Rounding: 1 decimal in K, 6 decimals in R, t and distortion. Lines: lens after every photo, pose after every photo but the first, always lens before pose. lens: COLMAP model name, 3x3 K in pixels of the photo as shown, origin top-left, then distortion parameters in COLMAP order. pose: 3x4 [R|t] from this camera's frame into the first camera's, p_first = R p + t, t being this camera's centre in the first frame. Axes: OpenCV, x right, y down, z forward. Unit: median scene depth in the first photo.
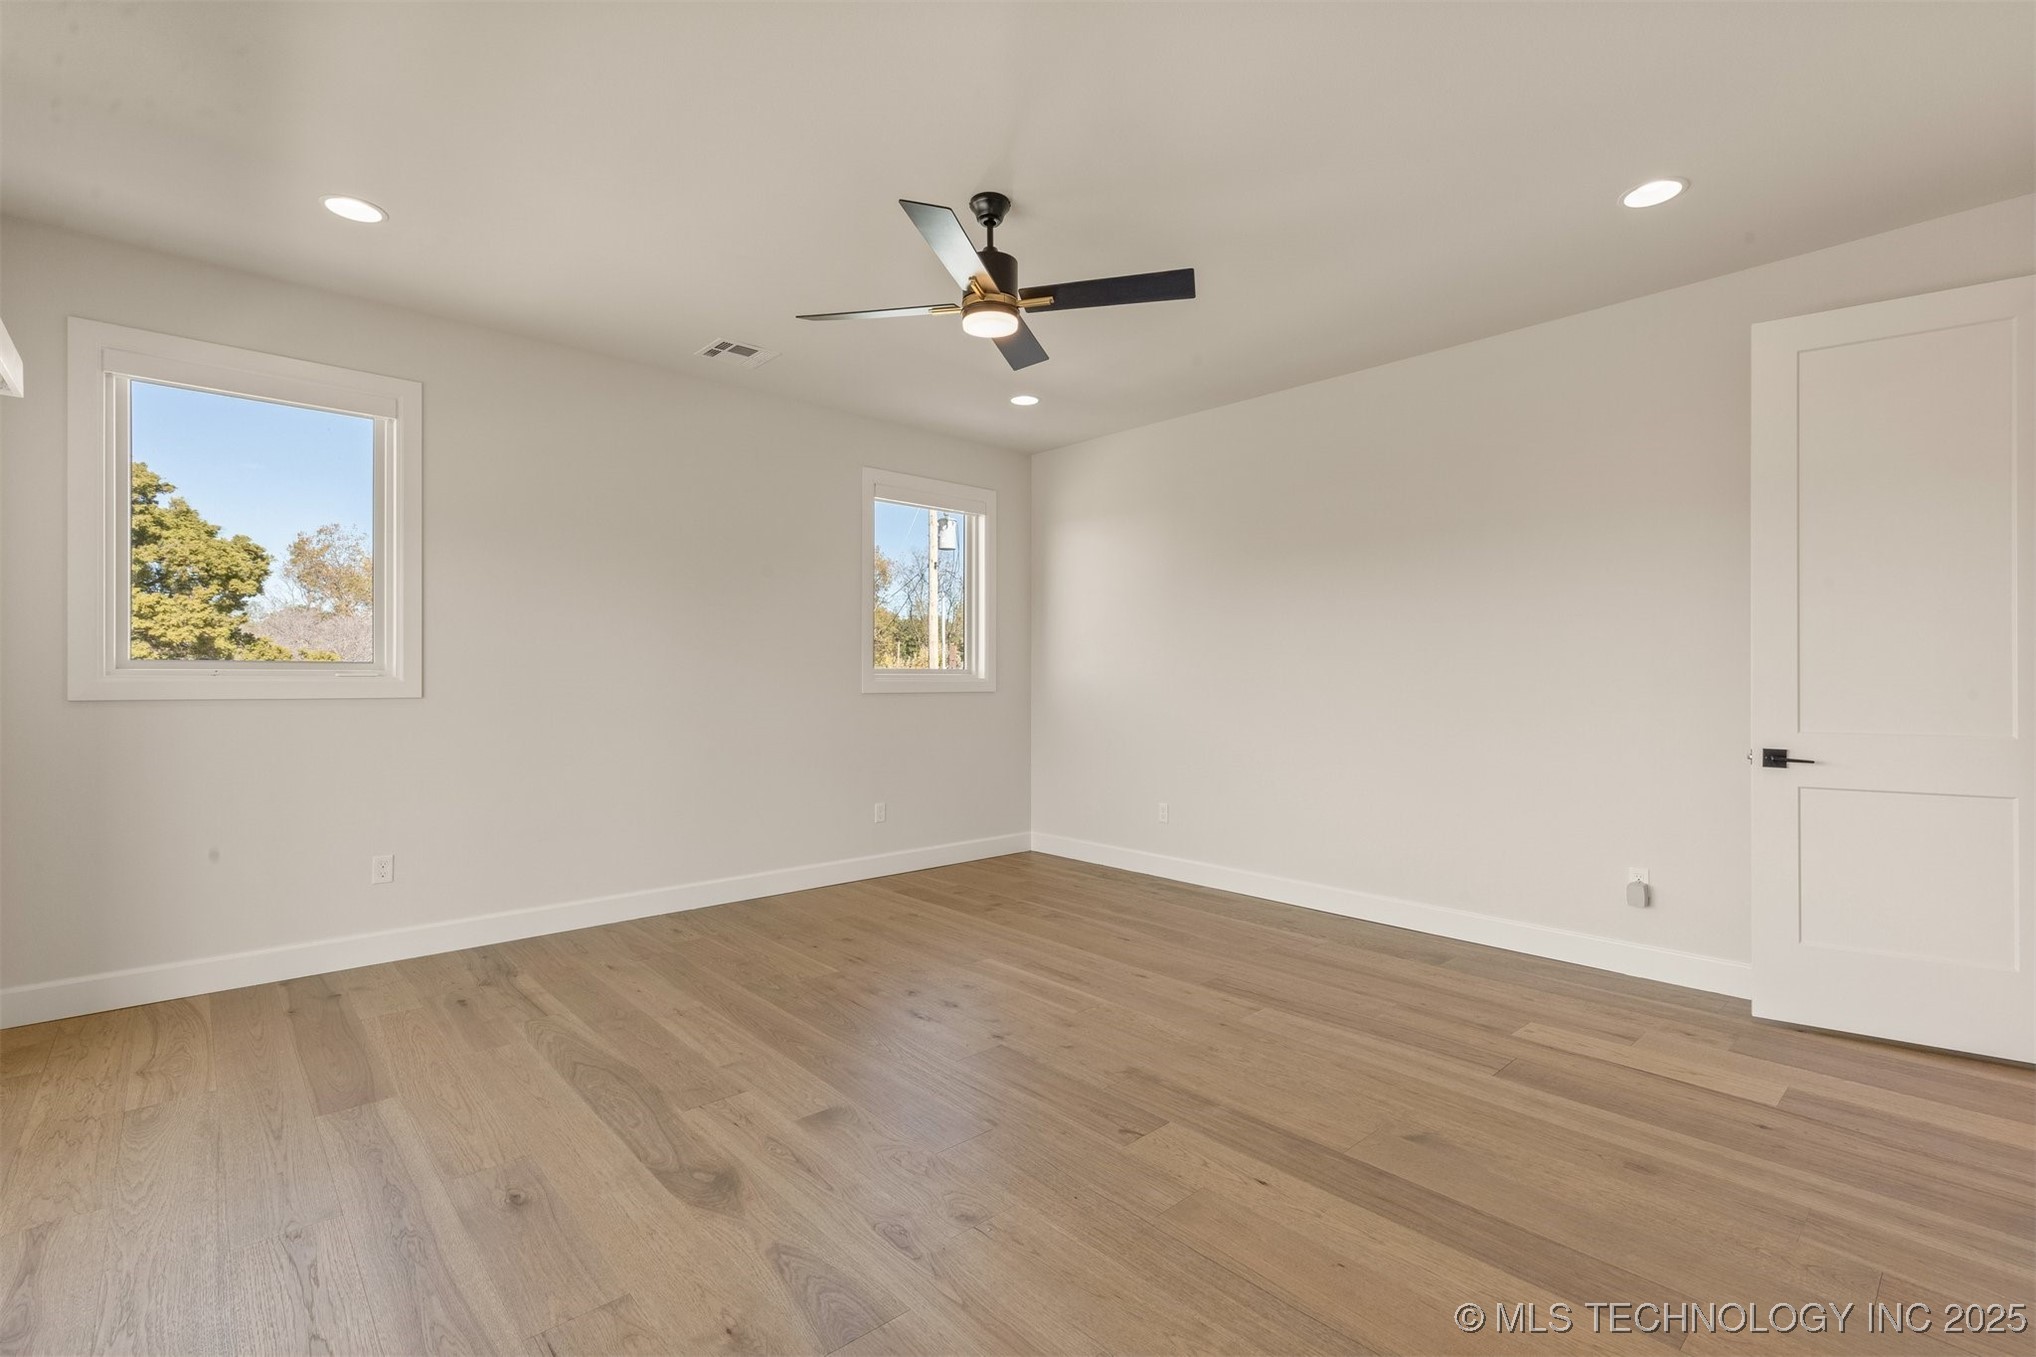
lens RADIAL K [[915.0, 0, 1028.7], [0, 915.0, 678.2], [0, 0, 1]] dist [0.002517, 0.000057]
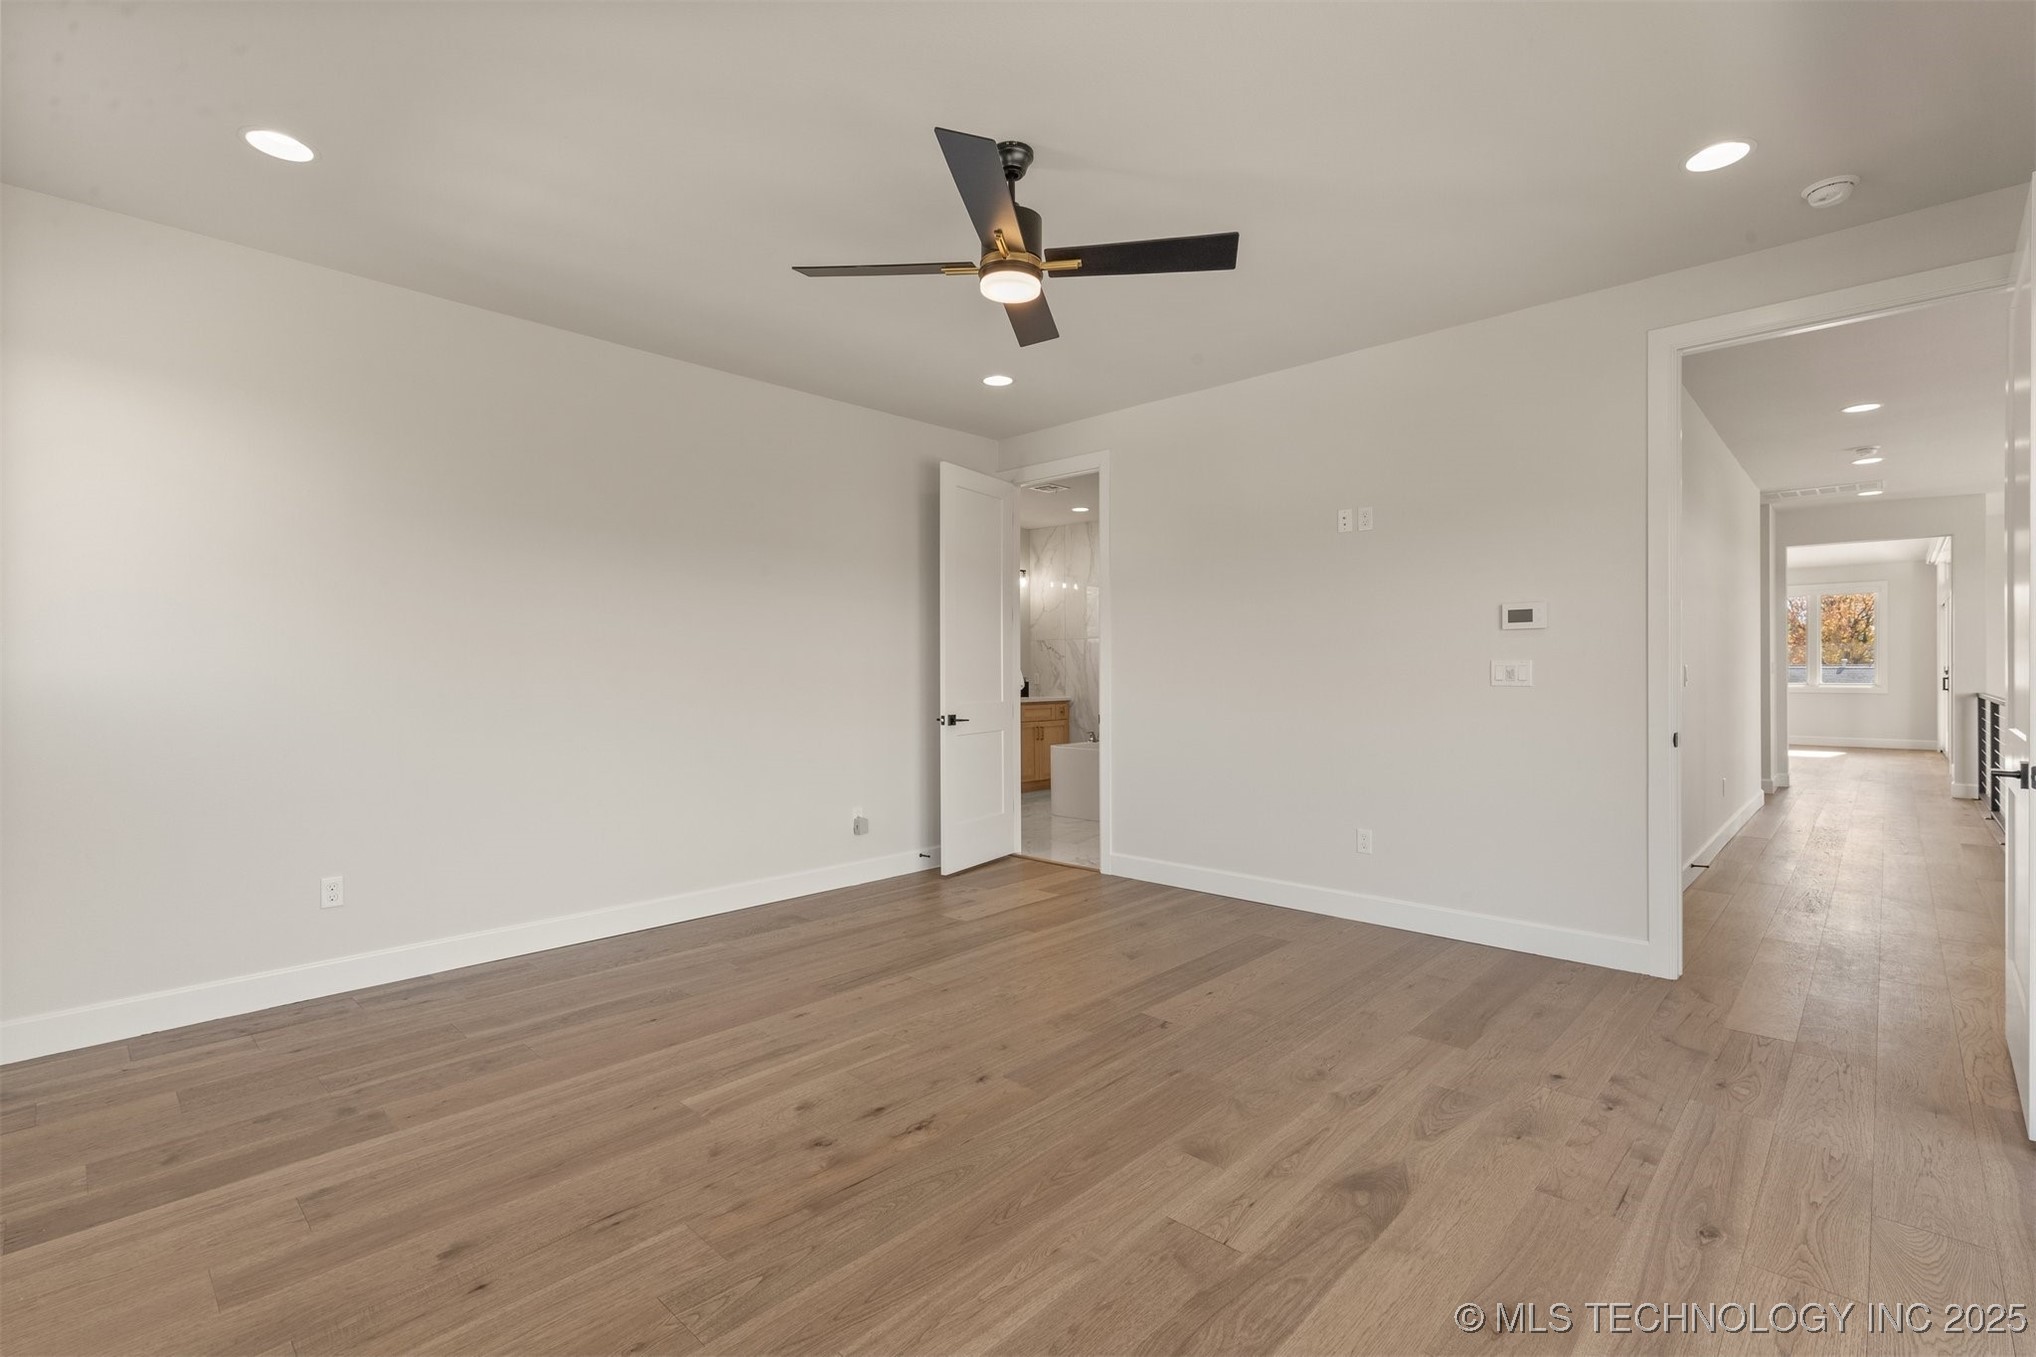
lens RADIAL K [[914.4, 0, 1029.8], [0, 914.4, 653.2], [0, 0, 1]] dist [0.004150, 0.000185]
pose [[-0.074058, 0.018482, 0.997083, -0.890598], [0.005390, 0.999821, -0.018133, -0.003792], [-0.997239, 0.004031, -0.074144, 0.976321]]
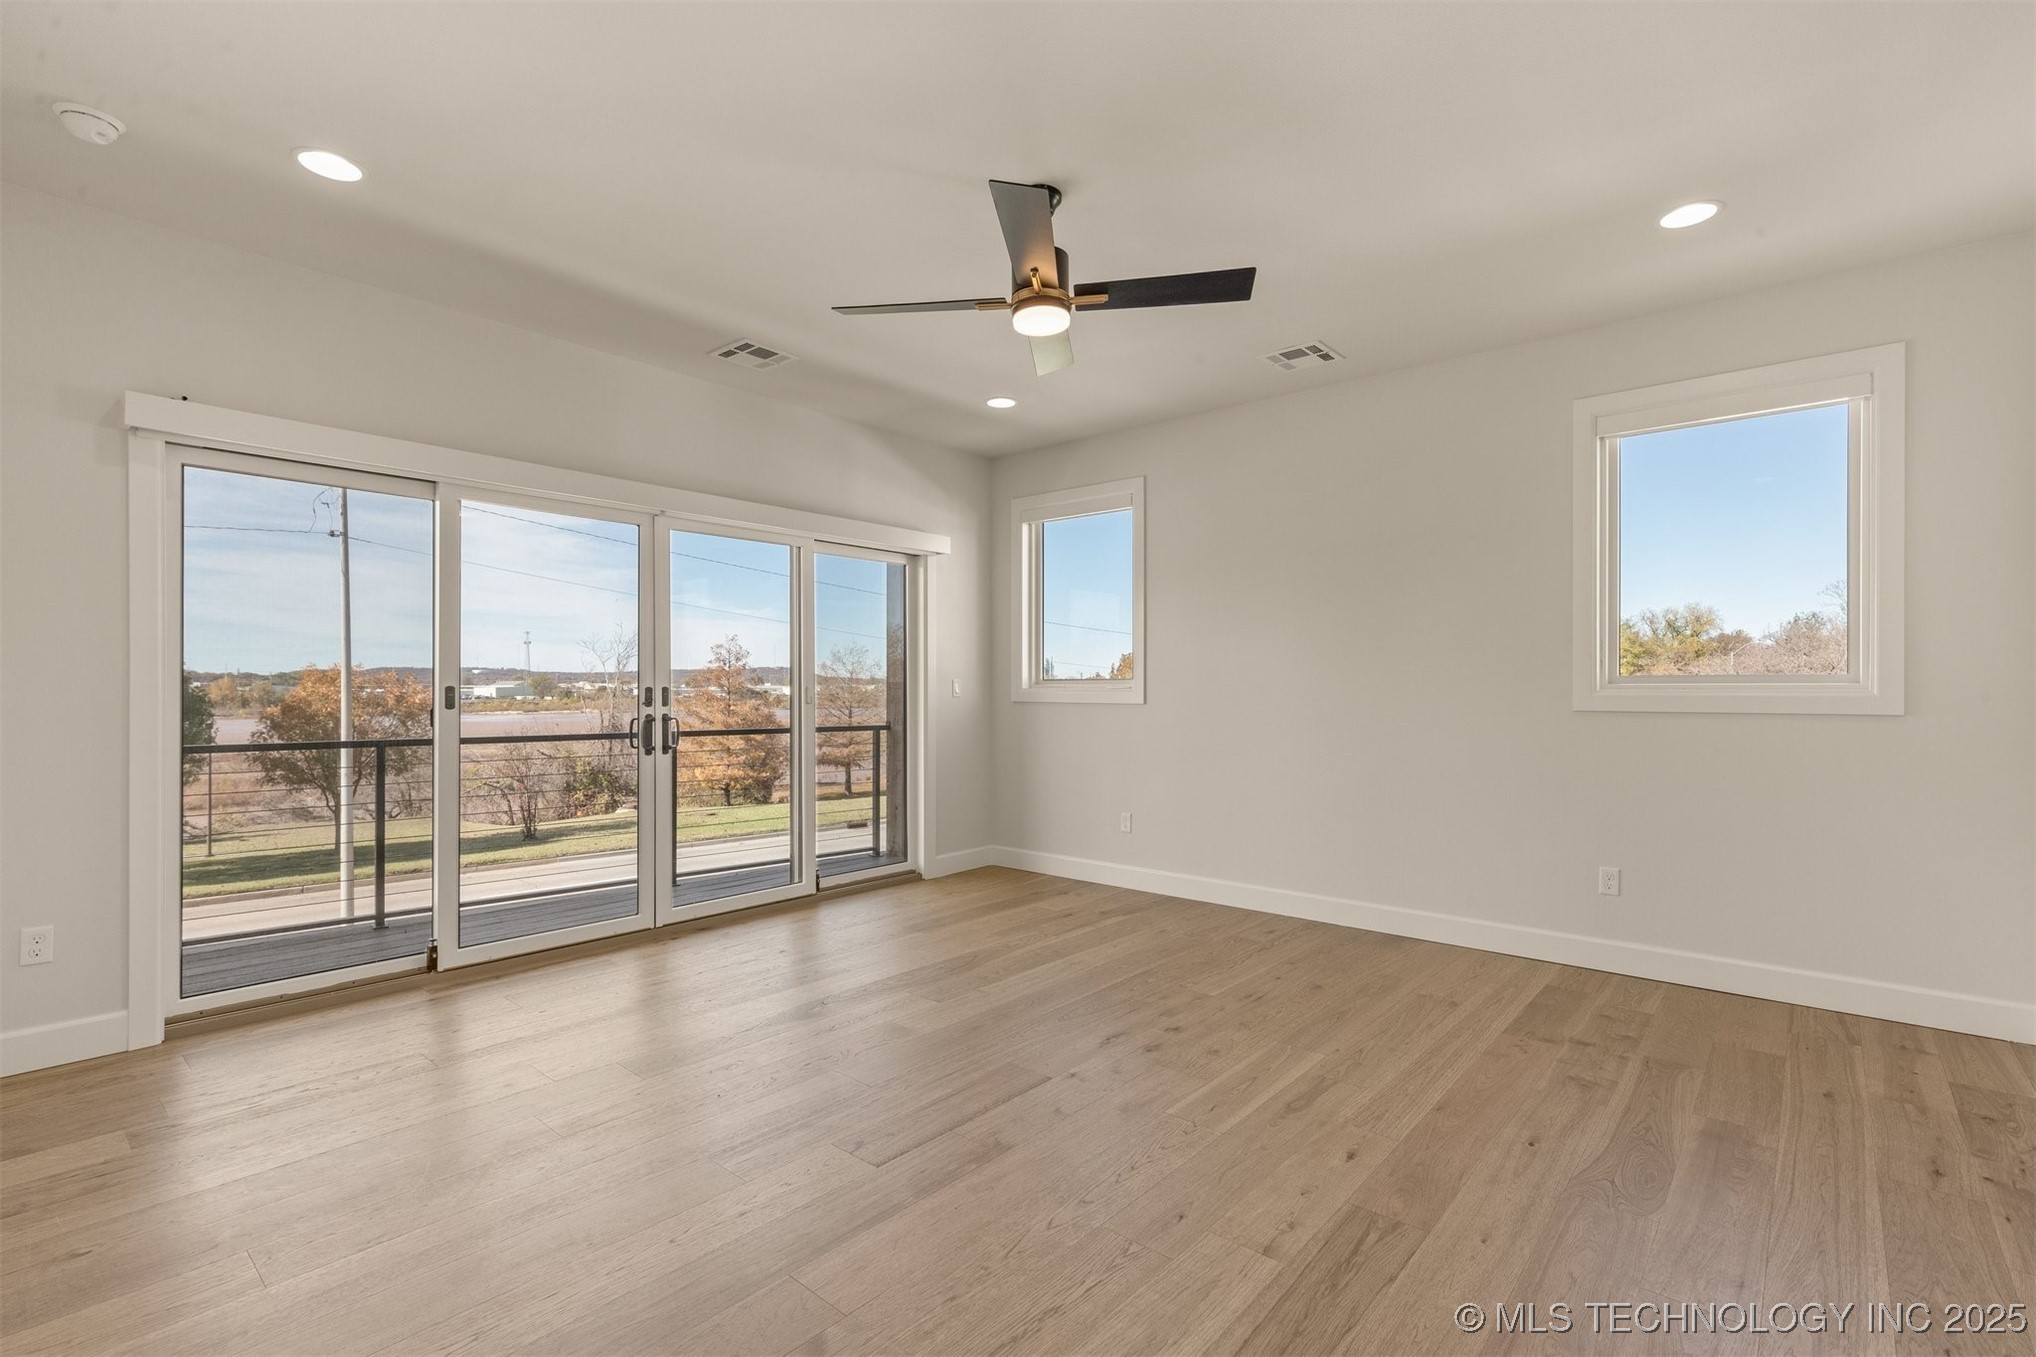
lens RADIAL K [[931.9, 0, 1016.5], [0, 931.9, 663.7], [0, 0, 1]] dist [0.003473, -0.000014]
pose [[0.104188, -0.027638, -0.994173, 0.871589], [-0.002552, 0.999603, -0.028057, 0.002829], [0.994554, 0.005461, 0.104076, 0.809524]]
